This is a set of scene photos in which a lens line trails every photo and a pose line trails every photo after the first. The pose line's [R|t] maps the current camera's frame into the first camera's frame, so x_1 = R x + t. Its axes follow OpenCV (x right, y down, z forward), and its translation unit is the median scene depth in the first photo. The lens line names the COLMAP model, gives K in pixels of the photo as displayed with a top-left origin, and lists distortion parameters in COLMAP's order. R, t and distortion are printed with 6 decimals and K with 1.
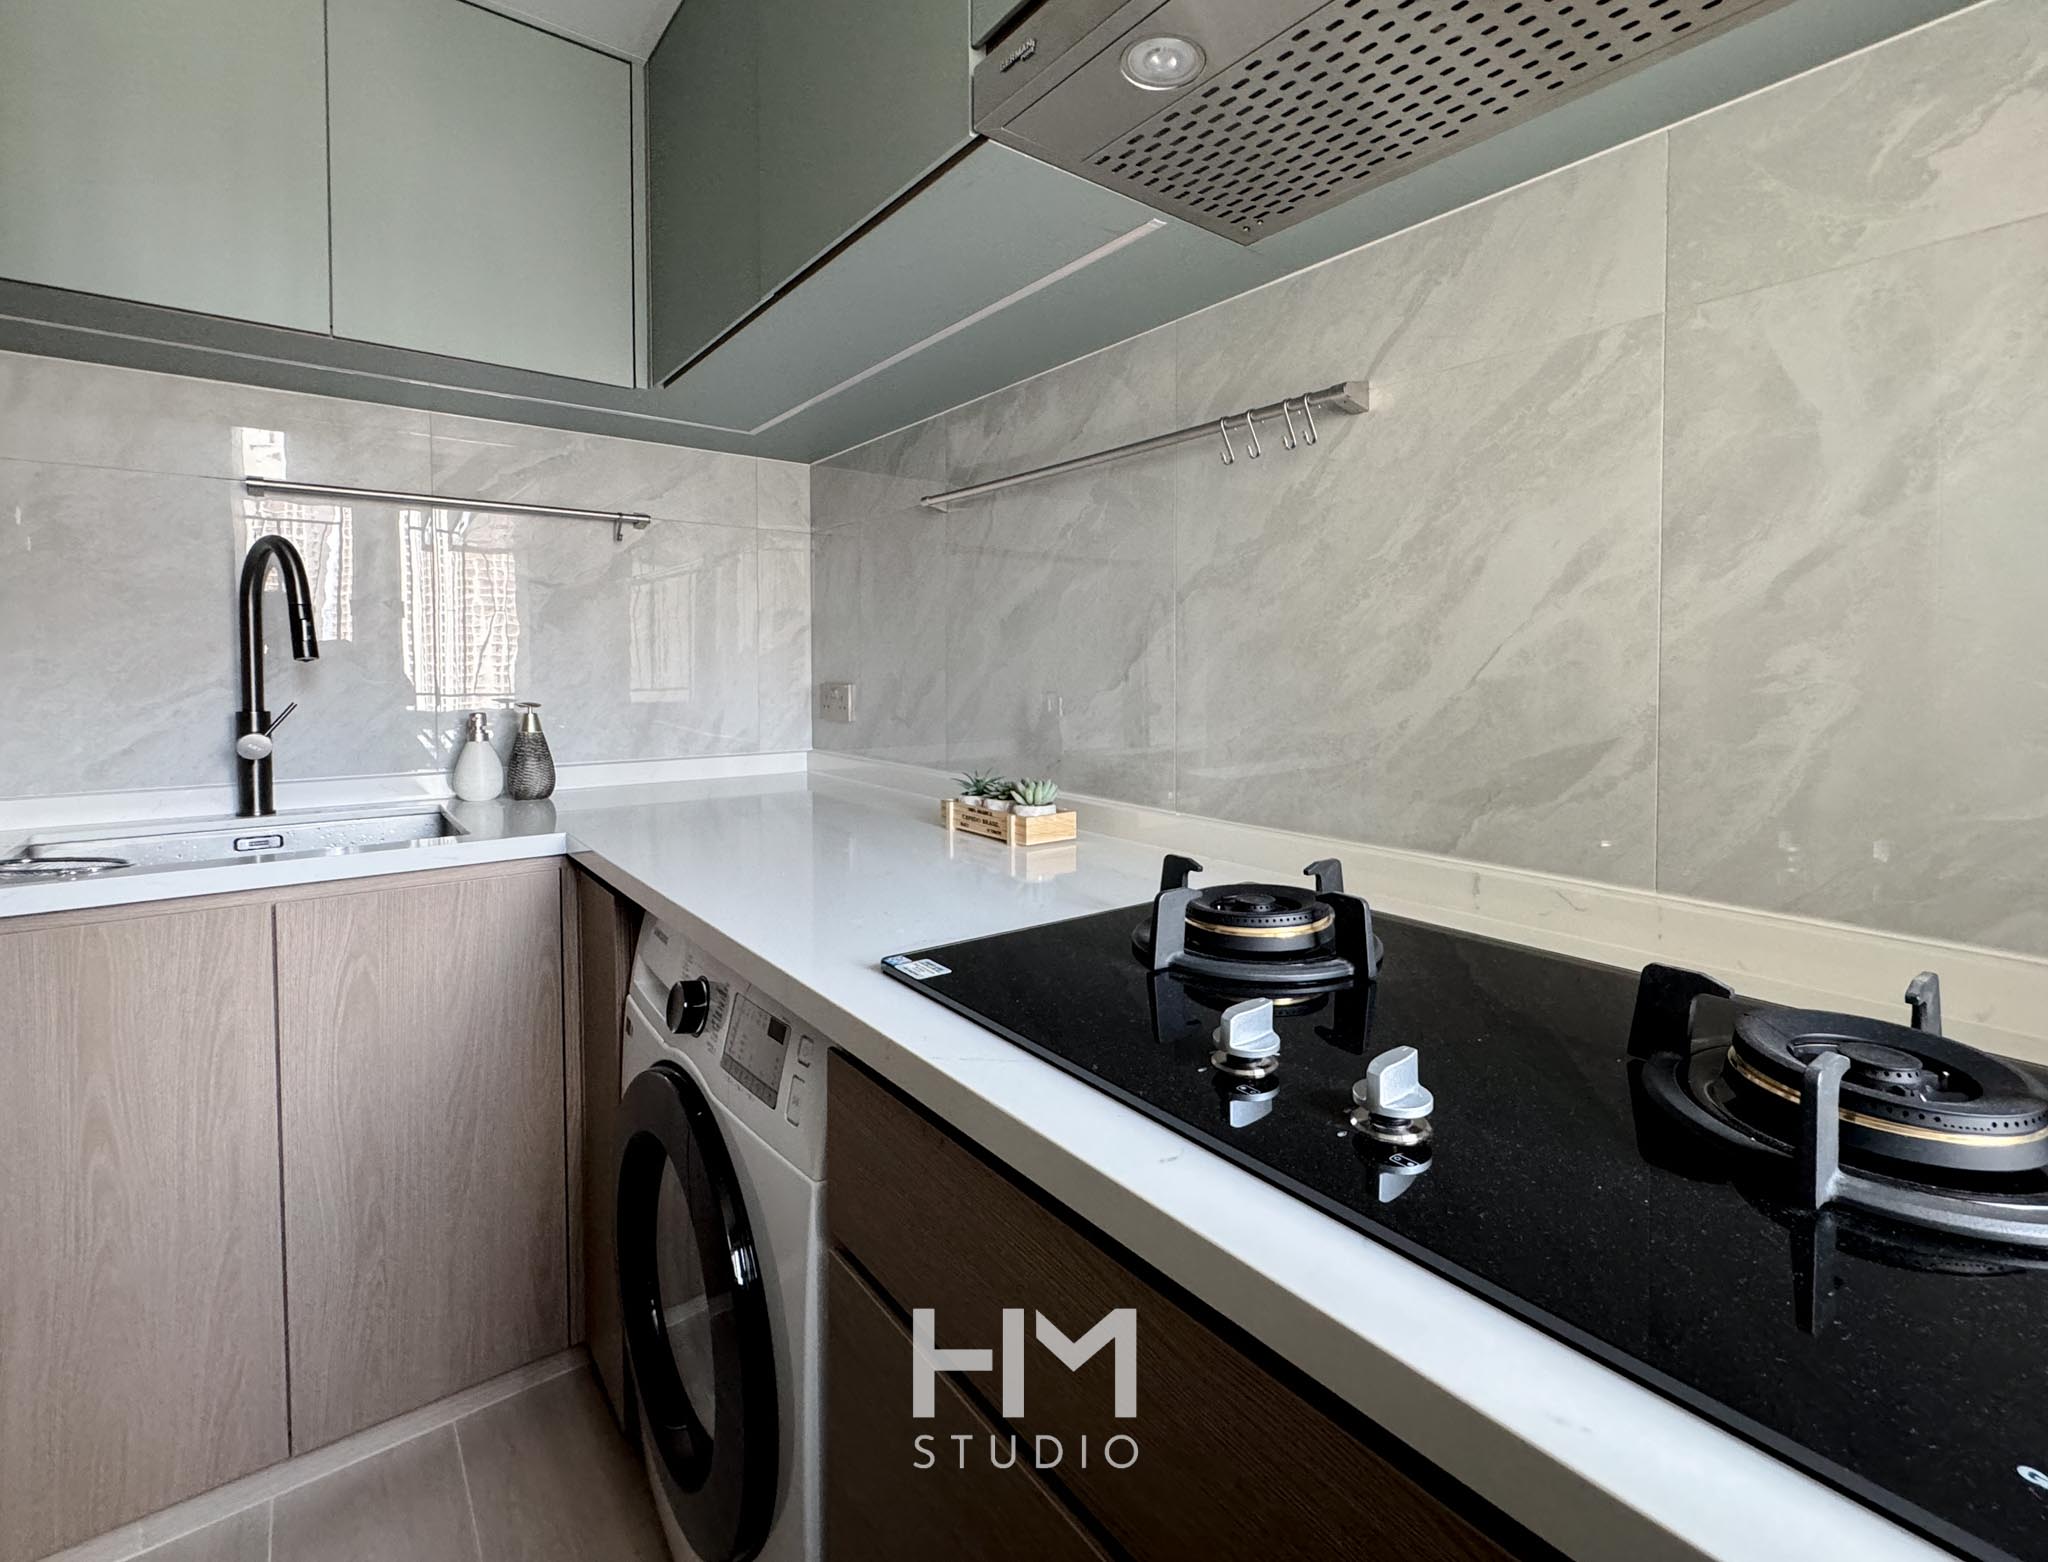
lens RADIAL K [[967.2, 0, 1023.1], [0, 967.2, 695.5], [0, 0, 1]] dist [0.000061, 0.000581]
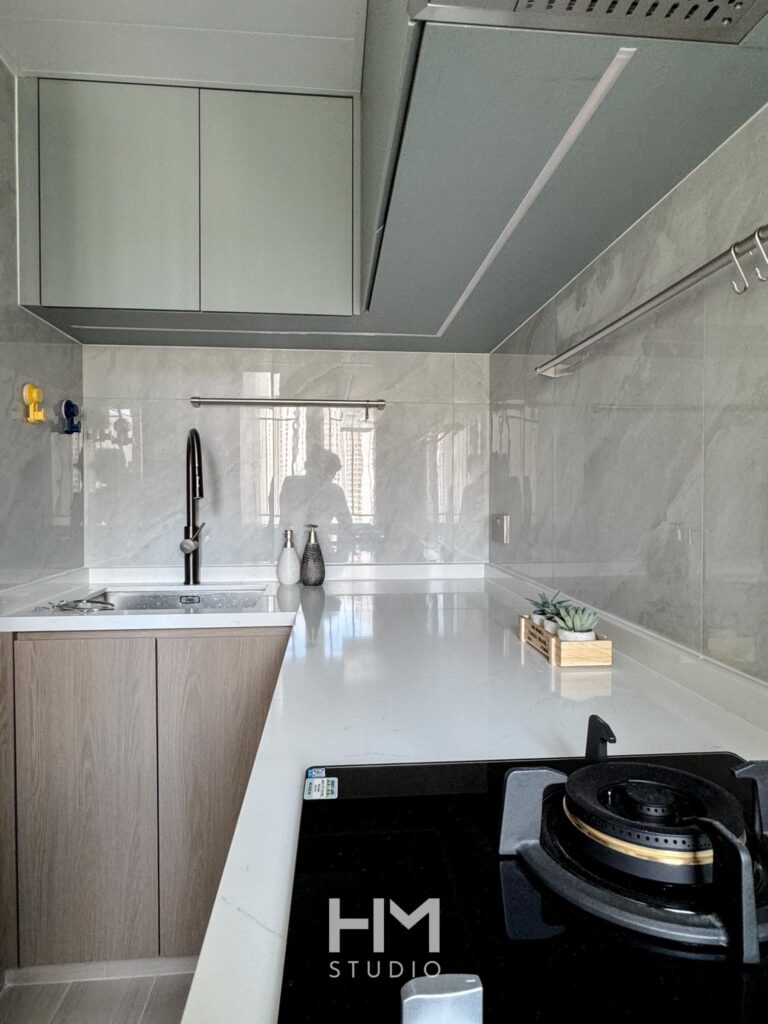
lens RADIAL K [[639.8, 0, 384.0], [0, 639.8, 512.0], [0, 0, 1]] dist [-0.002083, -0.000709]
pose [[0.855173, 0.008945, -0.518266, 0.218907], [-0.011829, 0.999927, -0.002261, -0.020229], [0.518208, 0.008065, 0.855217, 0.270760]]
